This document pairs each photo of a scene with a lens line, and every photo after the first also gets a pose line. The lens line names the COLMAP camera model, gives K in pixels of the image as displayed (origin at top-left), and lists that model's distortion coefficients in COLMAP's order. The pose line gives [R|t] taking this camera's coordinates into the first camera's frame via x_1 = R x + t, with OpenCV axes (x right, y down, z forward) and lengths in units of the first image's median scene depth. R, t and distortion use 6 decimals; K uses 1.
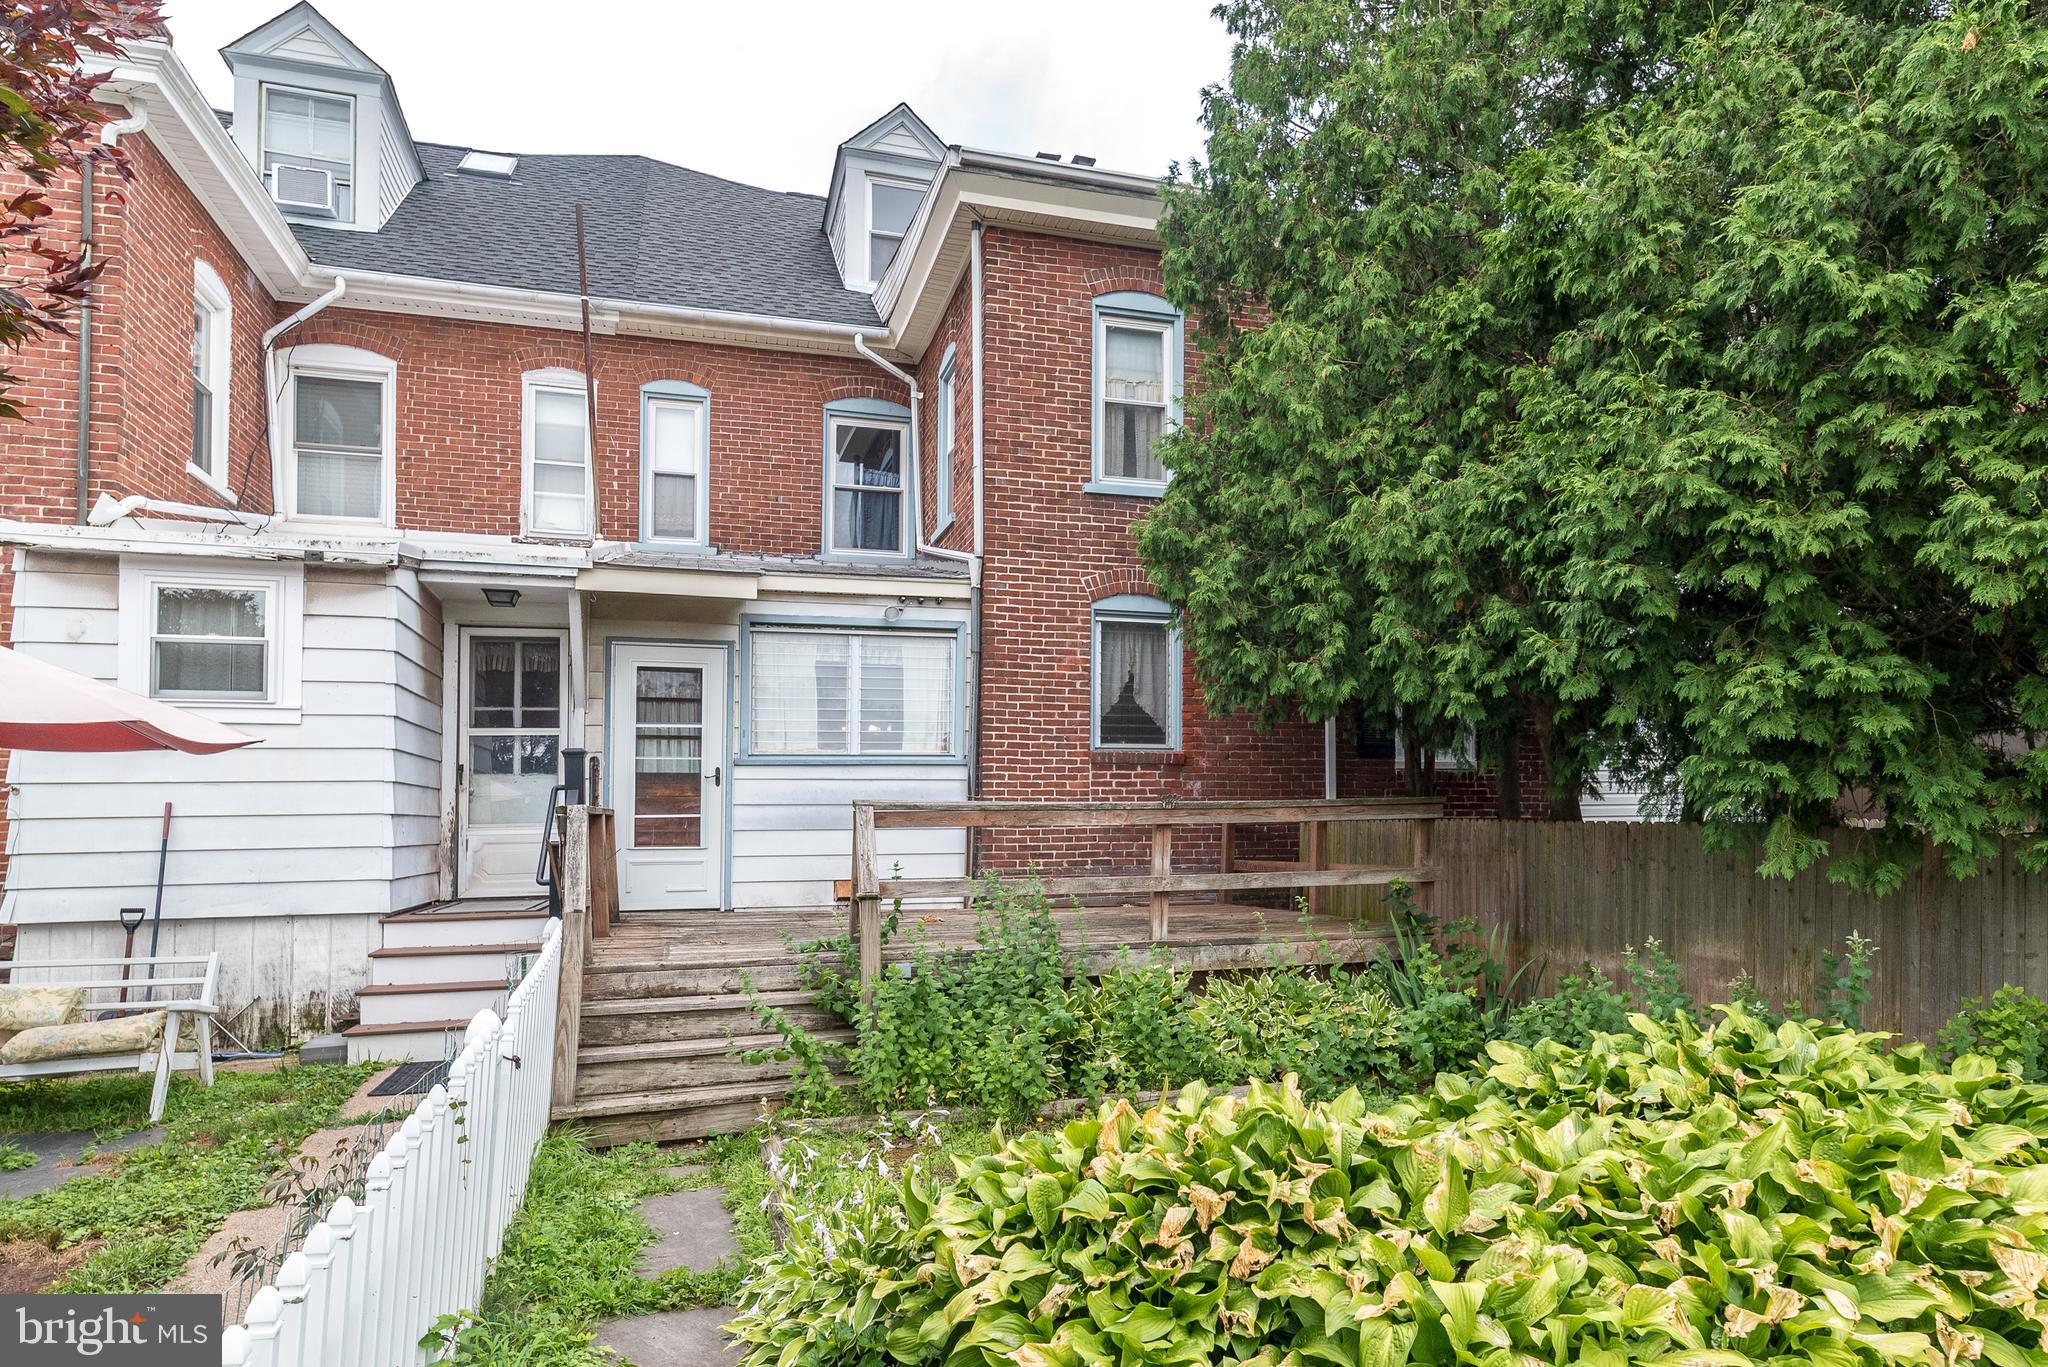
lens RADIAL K [[1139.8, 0, 1018.1], [0, 1139.8, 771.7], [0, 0, 1]] dist [0.010752, -0.002052]
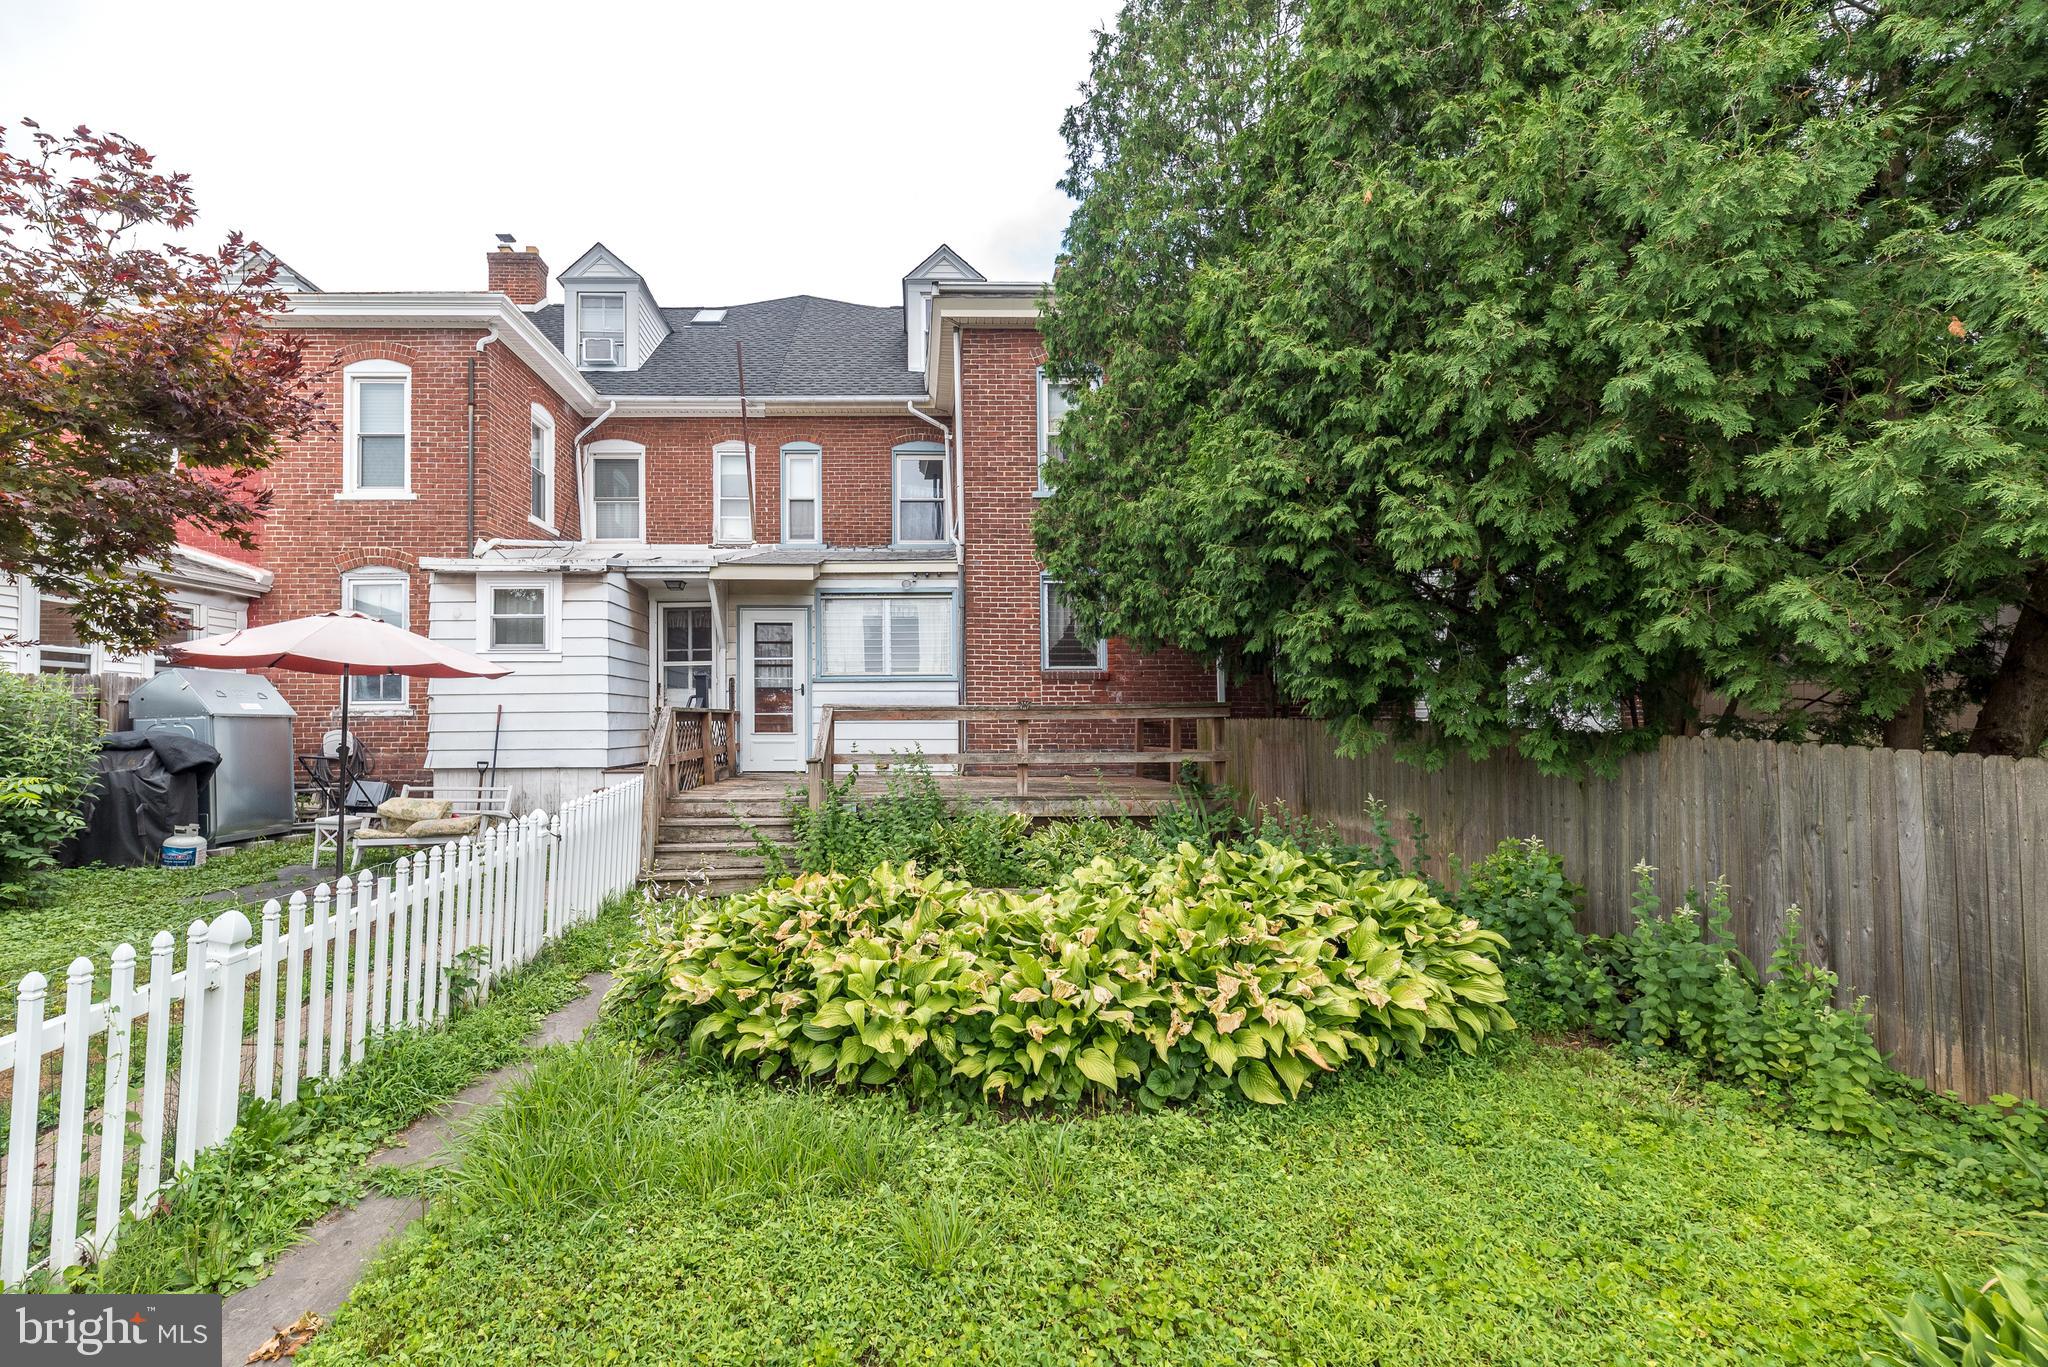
lens RADIAL K [[890.7, 0, 1024.7], [0, 890.7, 680.6], [0, 0, 1]] dist [0.008839, 0.000045]
pose [[0.961811, -0.006298, -0.273643, 0.387368], [0.005636, 0.999979, -0.003206, -0.002434], [0.273658, 0.001541, 0.961826, -0.129359]]
